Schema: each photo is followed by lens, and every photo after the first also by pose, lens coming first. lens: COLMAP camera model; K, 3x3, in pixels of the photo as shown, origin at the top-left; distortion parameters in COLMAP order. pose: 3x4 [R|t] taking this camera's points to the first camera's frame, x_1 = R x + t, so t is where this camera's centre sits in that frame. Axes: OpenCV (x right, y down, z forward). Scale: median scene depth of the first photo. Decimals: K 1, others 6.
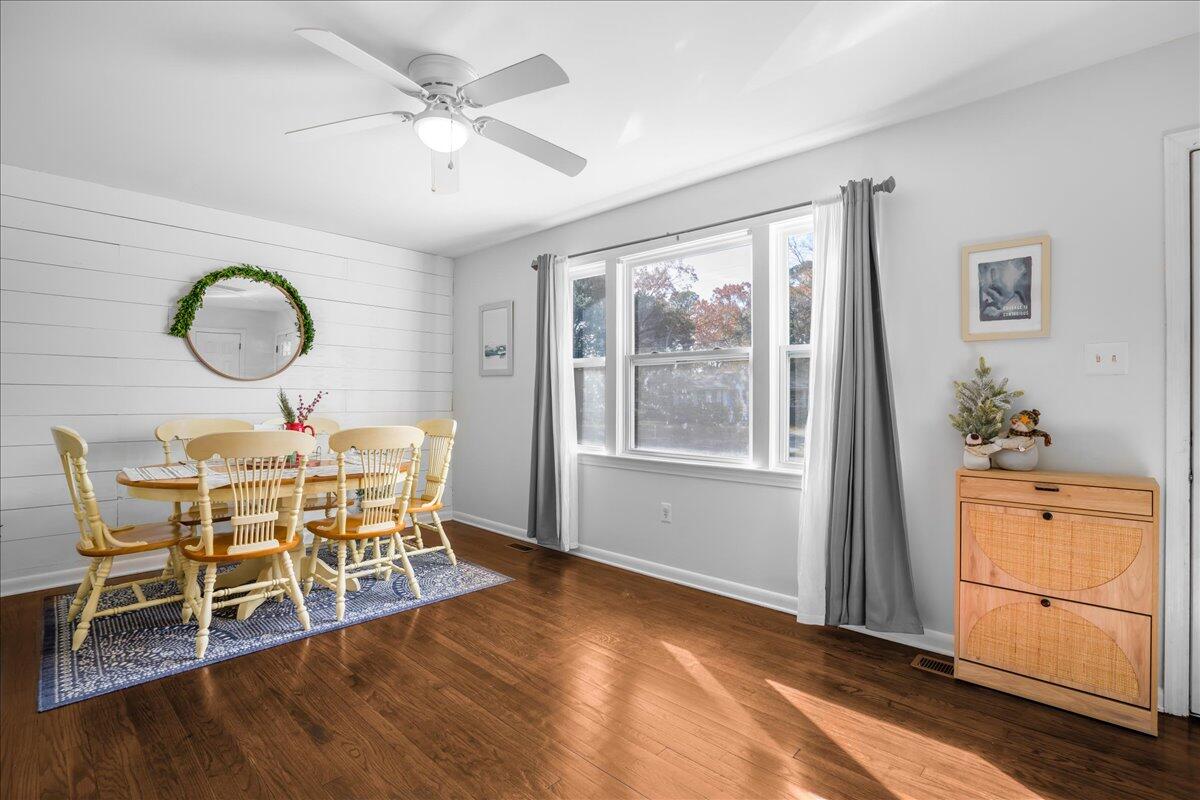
lens RADIAL K [[555.5, 0, 600.1], [0, 555.5, 392.9], [0, 0, 1]] dist [-0.039794, 0.021812]
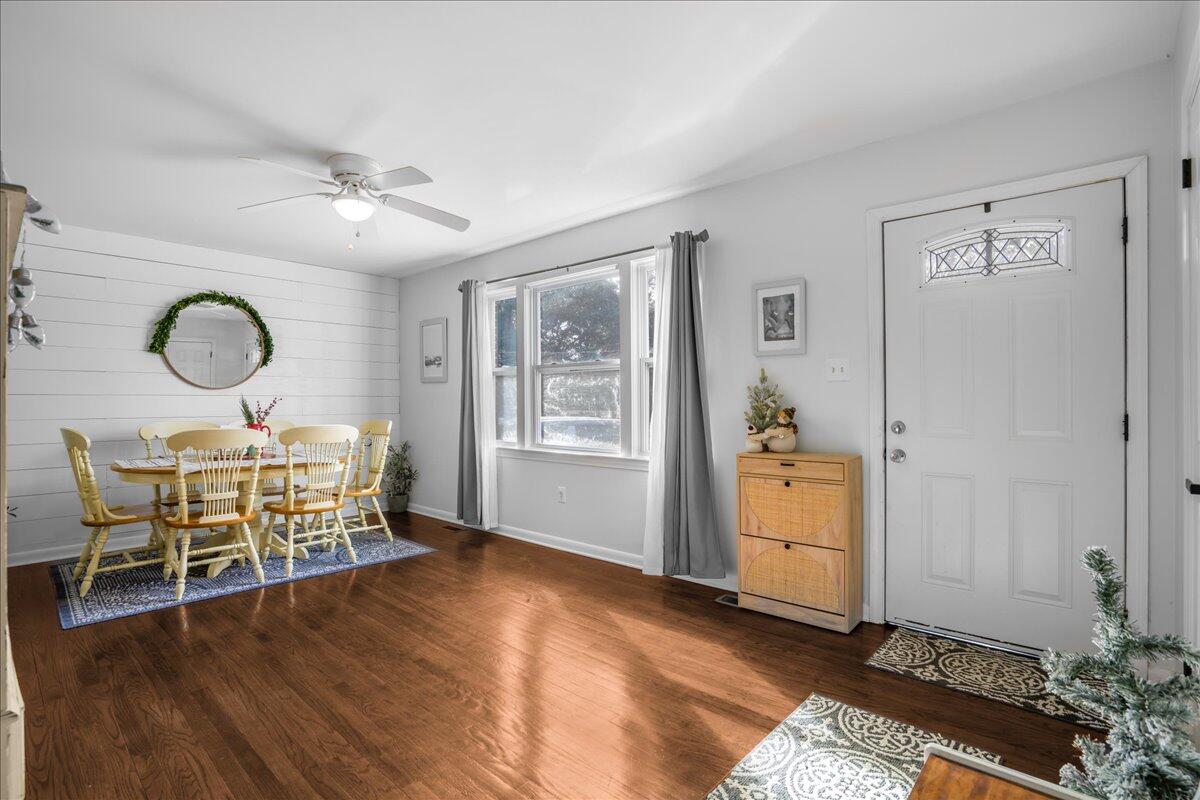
lens RADIAL K [[580.5, 0, 597.8], [0, 580.5, 397.8], [0, 0, 1]] dist [-0.030352, 0.025632]
pose [[0.999940, -0.009190, 0.005944, 0.249236], [0.009153, 0.999938, 0.006352, -0.005727], [-0.006002, -0.006297, 0.999962, -0.354667]]
